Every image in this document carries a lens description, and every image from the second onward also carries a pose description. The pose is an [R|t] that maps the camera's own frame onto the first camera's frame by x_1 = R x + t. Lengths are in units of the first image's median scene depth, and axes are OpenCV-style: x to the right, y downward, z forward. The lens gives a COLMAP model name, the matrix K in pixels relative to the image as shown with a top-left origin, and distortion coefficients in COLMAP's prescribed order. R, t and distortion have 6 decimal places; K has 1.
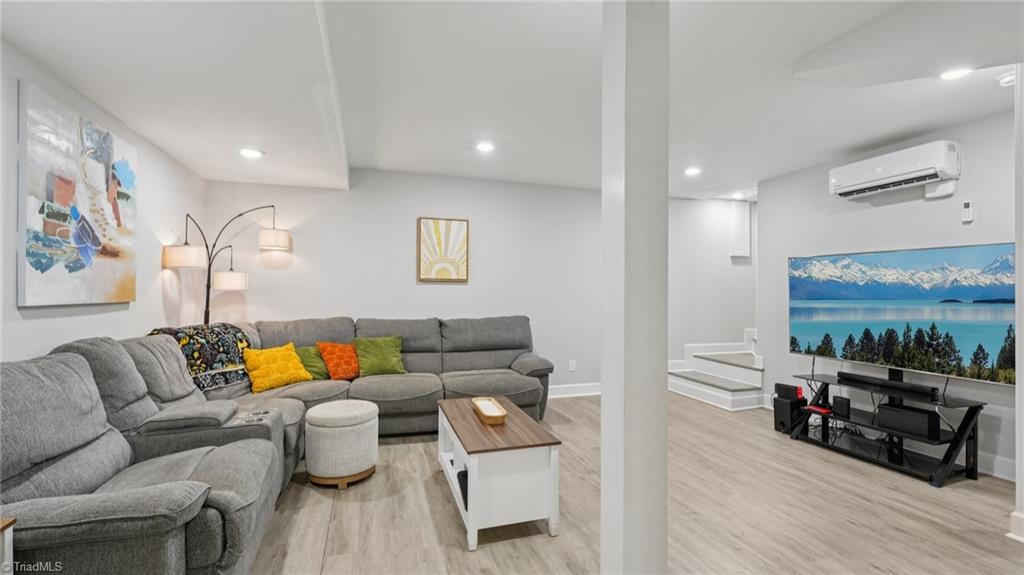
lens RADIAL K [[450.7, 0, 514.6], [0, 450.7, 289.4], [0, 0, 1]] dist [-0.002088, -0.000107]
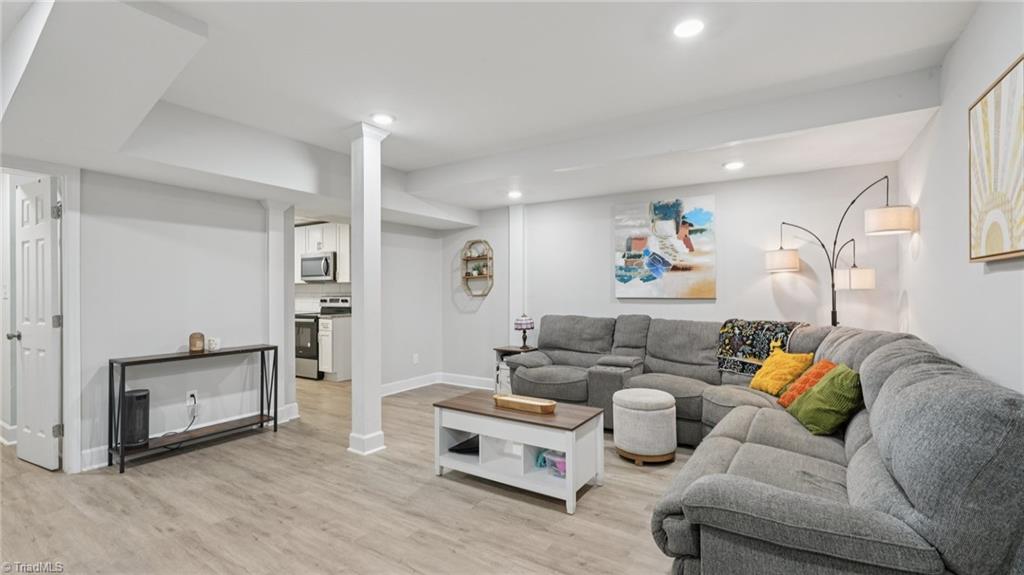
lens RADIAL K [[450.7, 0, 516.3], [0, 450.7, 289.4], [0, 0, 1]] dist [-0.002088, -0.000107]
pose [[-0.774485, -0.002758, -0.632587, 0.726400], [0.003728, 0.999953, -0.008925, 0.010967], [0.632582, -0.009270, -0.774438, 2.104899]]
